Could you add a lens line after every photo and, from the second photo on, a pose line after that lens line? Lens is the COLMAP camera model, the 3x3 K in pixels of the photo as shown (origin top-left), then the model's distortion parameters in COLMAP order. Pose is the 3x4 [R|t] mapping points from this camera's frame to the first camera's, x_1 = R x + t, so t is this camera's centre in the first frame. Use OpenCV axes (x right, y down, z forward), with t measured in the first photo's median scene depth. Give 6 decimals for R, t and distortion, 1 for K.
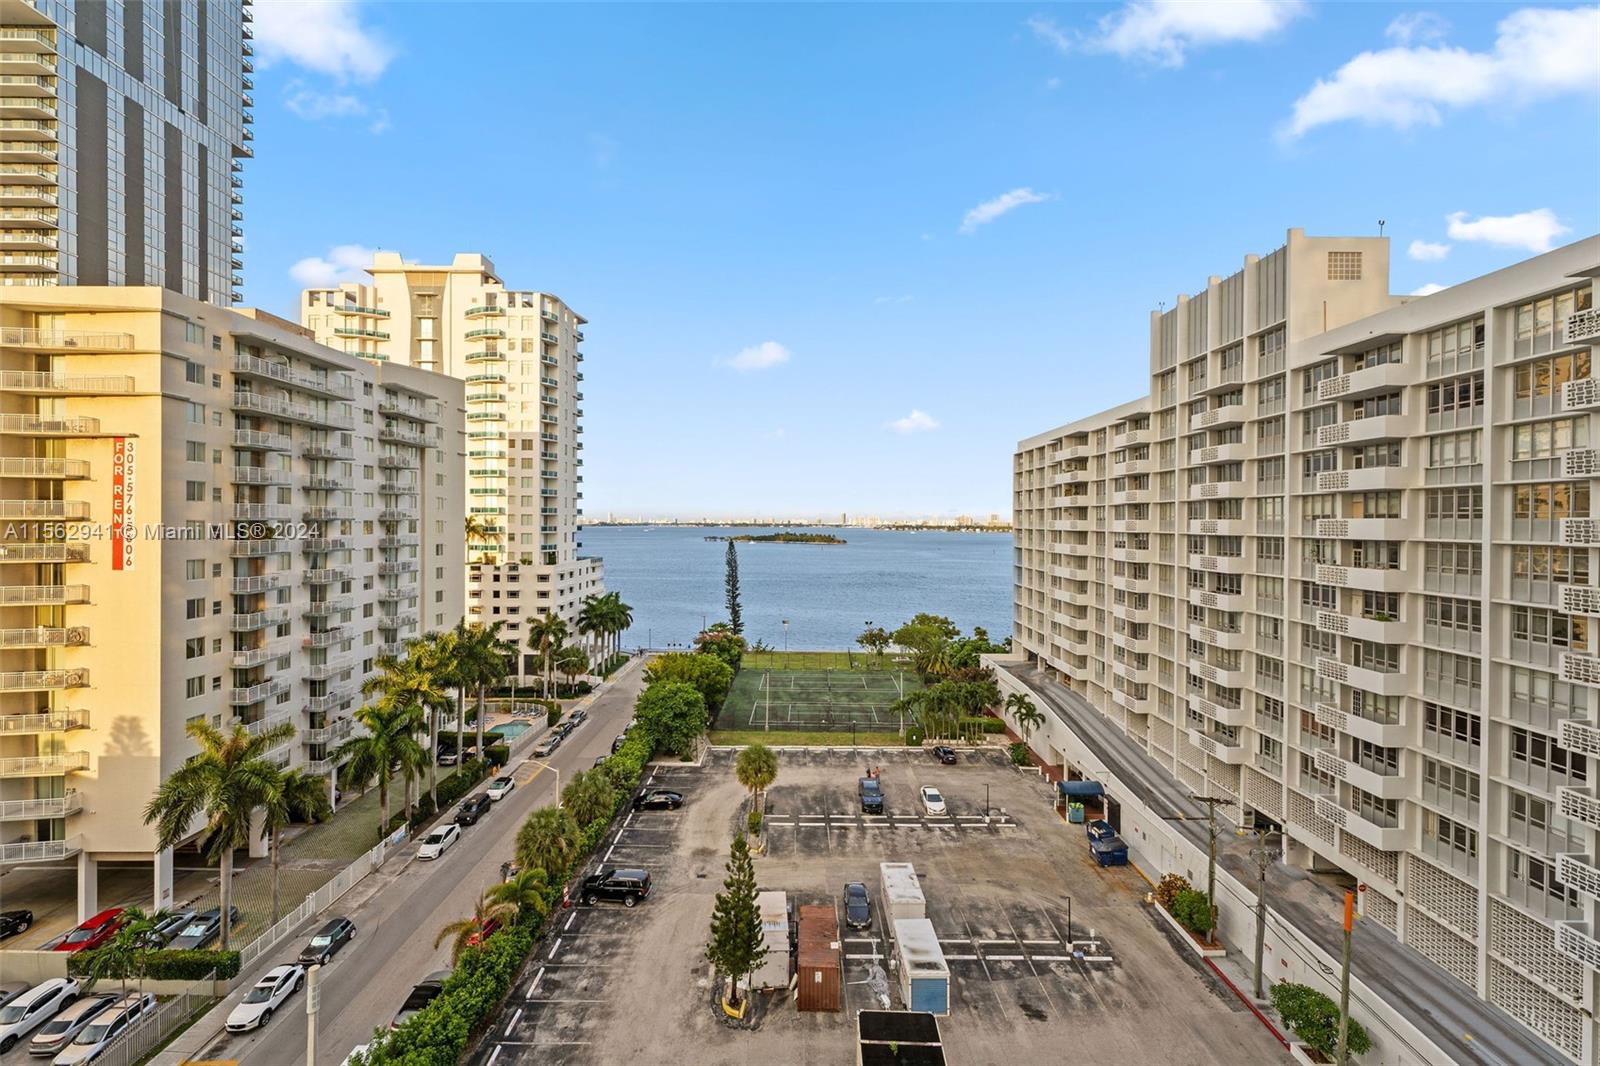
lens RADIAL K [[643.8, 0, 797.4], [0, 643.8, 526.2], [0, 0, 1]] dist [0.007564, -0.002317]
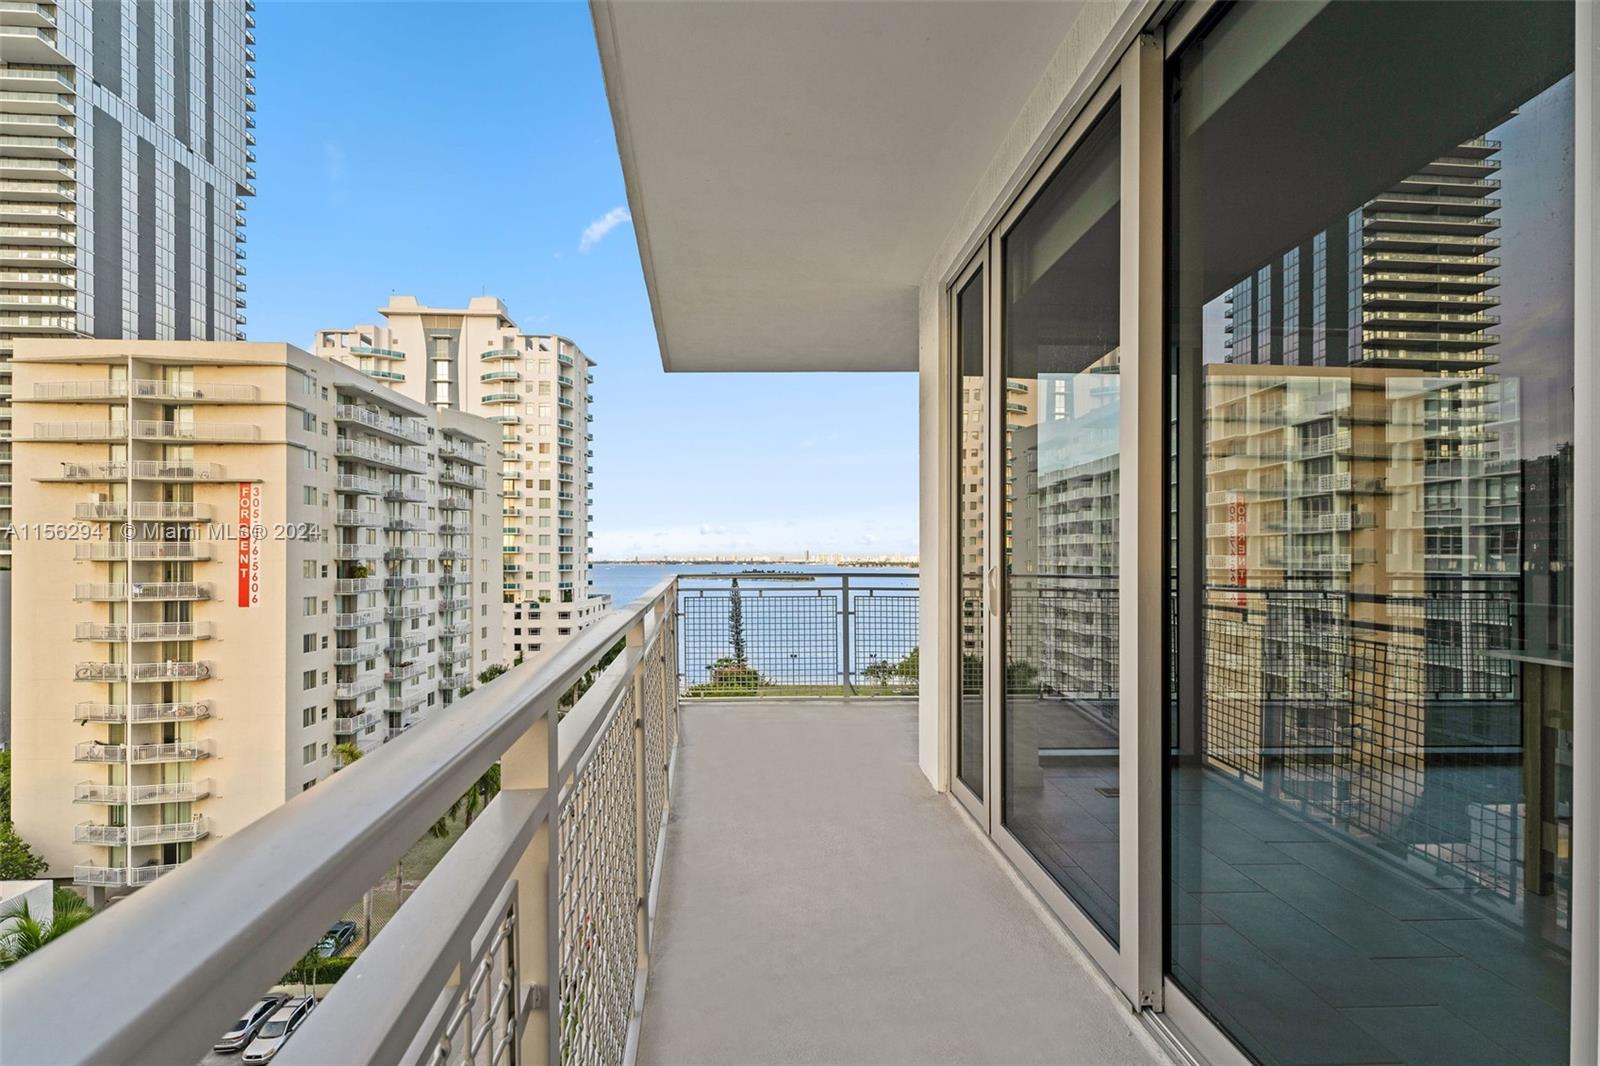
lens RADIAL K [[643.8, 0, 797.6], [0, 643.8, 557.2], [0, 0, 1]] dist [0.007564, -0.002317]
pose [[0.998530, -0.004069, 0.054046, -0.120861], [0.004583, 0.999945, -0.009388, -0.000125], [-0.054005, 0.009622, 0.998494, -0.069832]]
